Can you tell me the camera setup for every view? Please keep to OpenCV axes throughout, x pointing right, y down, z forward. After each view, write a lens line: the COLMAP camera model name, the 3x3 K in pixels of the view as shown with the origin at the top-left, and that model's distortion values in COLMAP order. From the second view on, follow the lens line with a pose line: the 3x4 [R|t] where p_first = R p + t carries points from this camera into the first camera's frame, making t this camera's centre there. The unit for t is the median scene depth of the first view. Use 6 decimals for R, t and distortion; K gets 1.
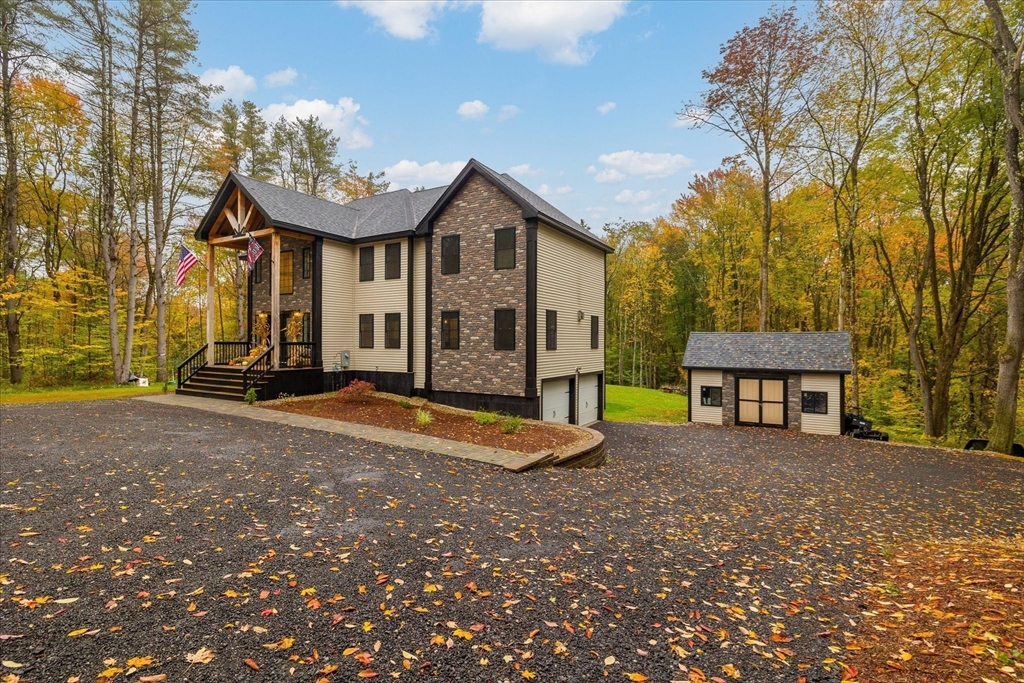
lens RADIAL K [[472.5, 0, 514.5], [0, 472.5, 344.7], [0, 0, 1]] dist [0.000860, -0.000113]
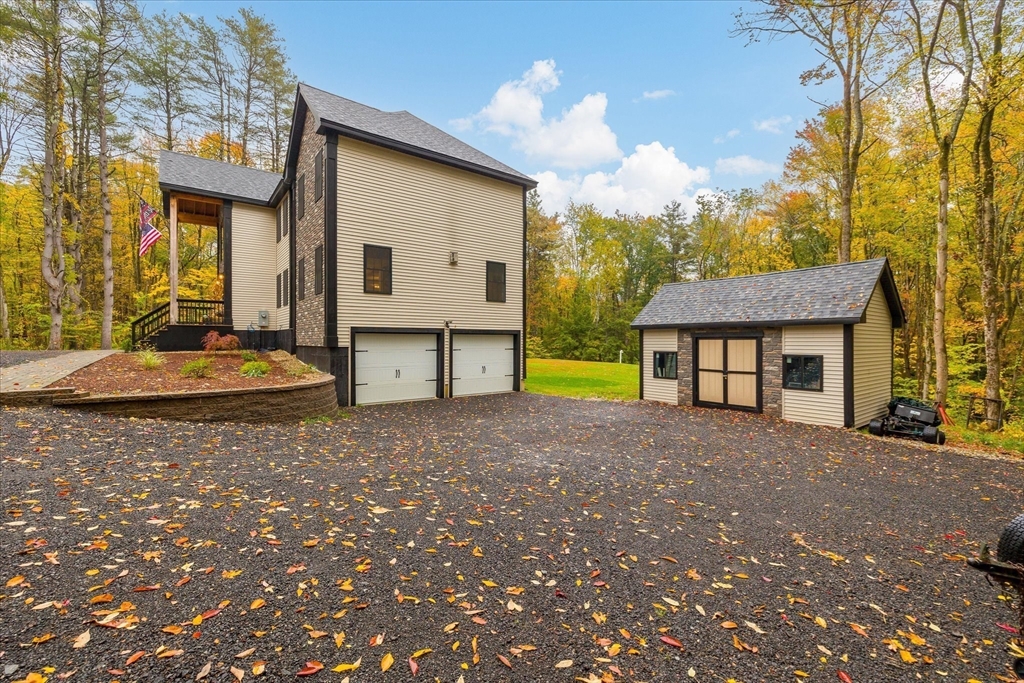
lens RADIAL K [[422.1, 0, 511.4], [0, 422.1, 338.5], [0, 0, 1]] dist [0.002299, -0.000418]
pose [[0.929030, -0.004490, -0.369976, 0.457803], [0.000780, 0.999948, -0.010177, 0.078124], [0.370003, 0.009166, 0.928985, 0.325617]]
